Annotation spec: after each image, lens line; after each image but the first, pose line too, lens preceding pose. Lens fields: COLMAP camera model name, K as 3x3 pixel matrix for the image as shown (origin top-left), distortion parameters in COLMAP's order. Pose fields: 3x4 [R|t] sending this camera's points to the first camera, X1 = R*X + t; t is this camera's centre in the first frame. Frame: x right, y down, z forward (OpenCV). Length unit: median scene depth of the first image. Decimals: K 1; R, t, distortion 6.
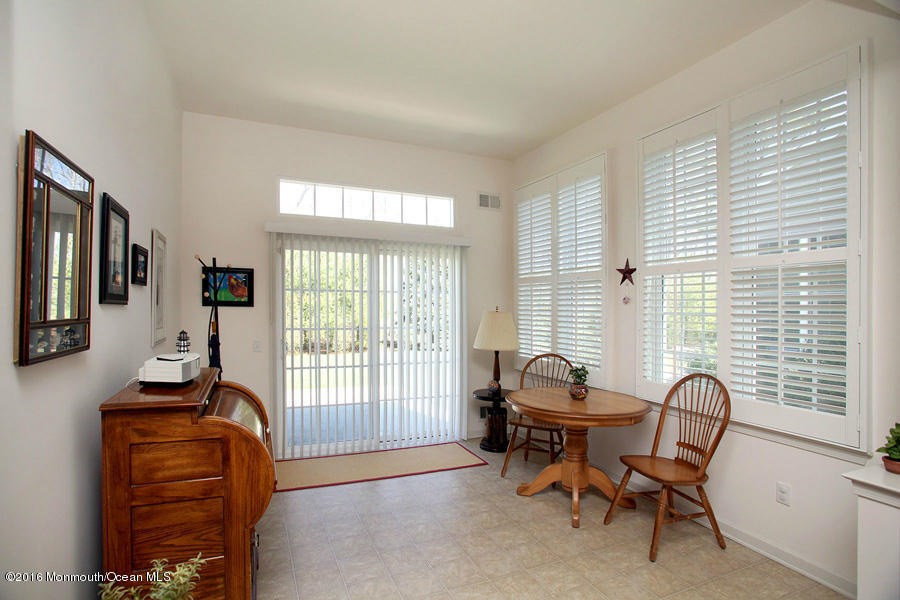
lens RADIAL K [[454.0, 0, 450.0], [0, 454.0, 300.0], [0, 0, 1]] dist [-0.070461, 0.035827]
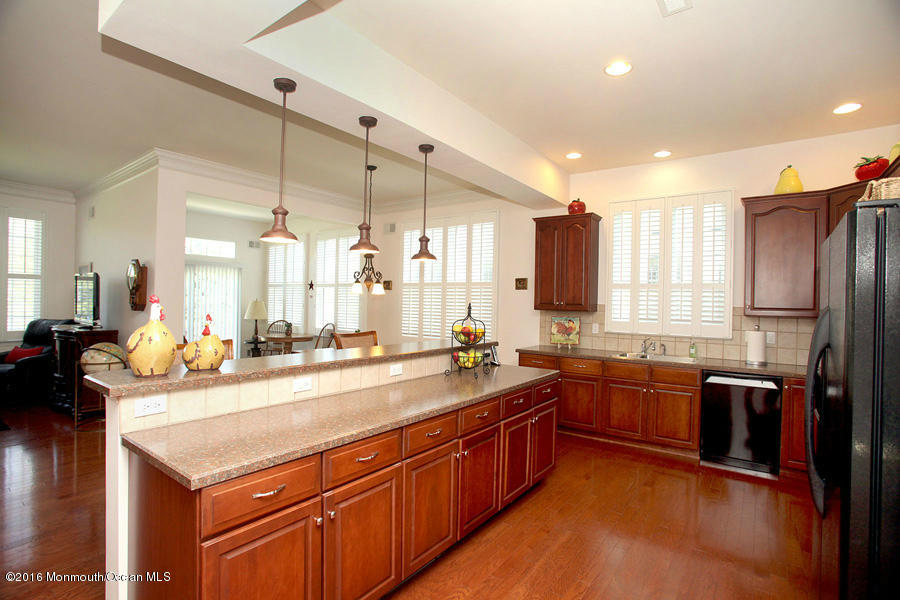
lens RADIAL K [[454.0, 0, 450.0], [0, 454.0, 300.0], [0, 0, 1]] dist [-0.070461, 0.035827]
pose [[0.887200, 0.020827, 0.460916, -0.055396], [-0.028369, 0.999553, 0.009441, -0.019968], [-0.460513, -0.021451, 0.887394, -1.194836]]
